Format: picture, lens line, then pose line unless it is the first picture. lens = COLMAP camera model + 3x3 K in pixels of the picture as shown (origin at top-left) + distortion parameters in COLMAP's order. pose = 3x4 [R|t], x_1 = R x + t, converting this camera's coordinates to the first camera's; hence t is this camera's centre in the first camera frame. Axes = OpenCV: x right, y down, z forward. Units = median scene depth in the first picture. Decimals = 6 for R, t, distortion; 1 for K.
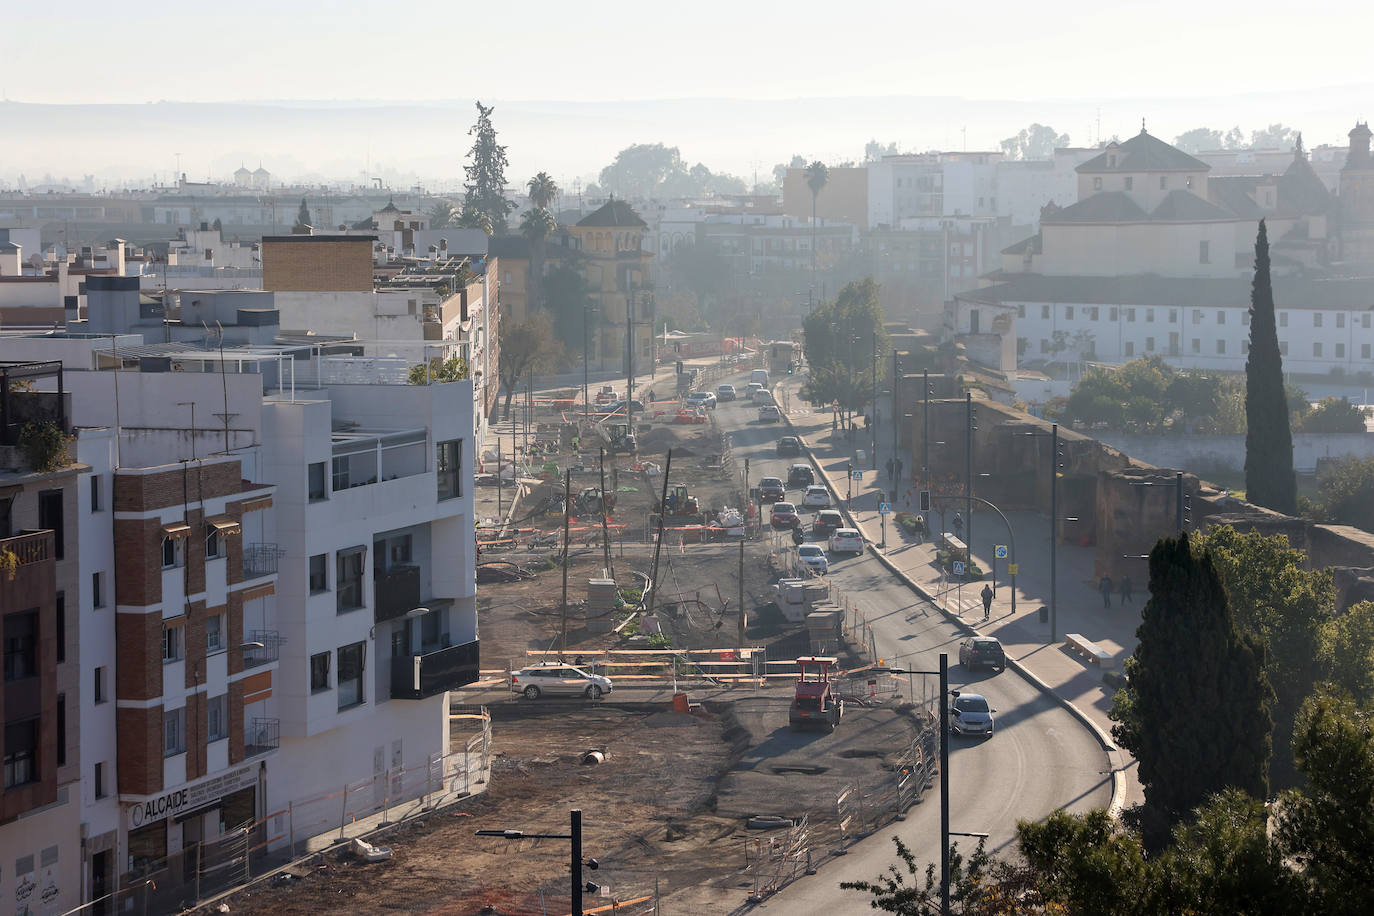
lens RADIAL K [[3693.6, 0, 687.0], [0, 3693.6, 458.0], [0, 0, 1]] dist [0.707161, 0.051829]
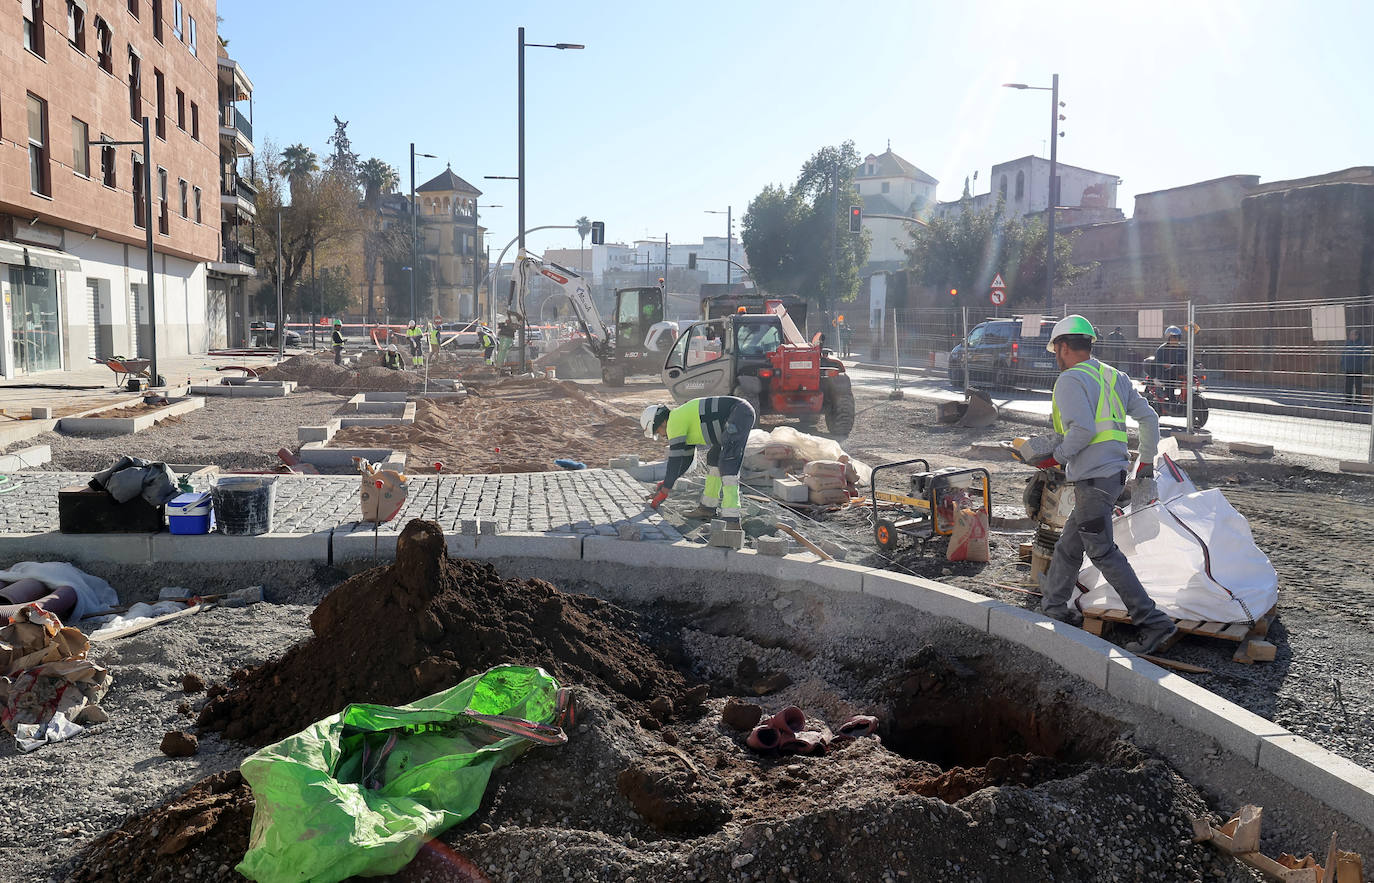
lens RADIAL K [[1181.4, 0, 684.2], [0, 1181.4, 477.9], [0, 0, 1]] dist [-0.103676, 0.085134]
pose [[0.983109, -0.004661, 0.182960, -0.020870], [-0.005047, 0.998605, 0.052558, 0.000712], [-0.182949, -0.052594, 0.981714, 0.866945]]
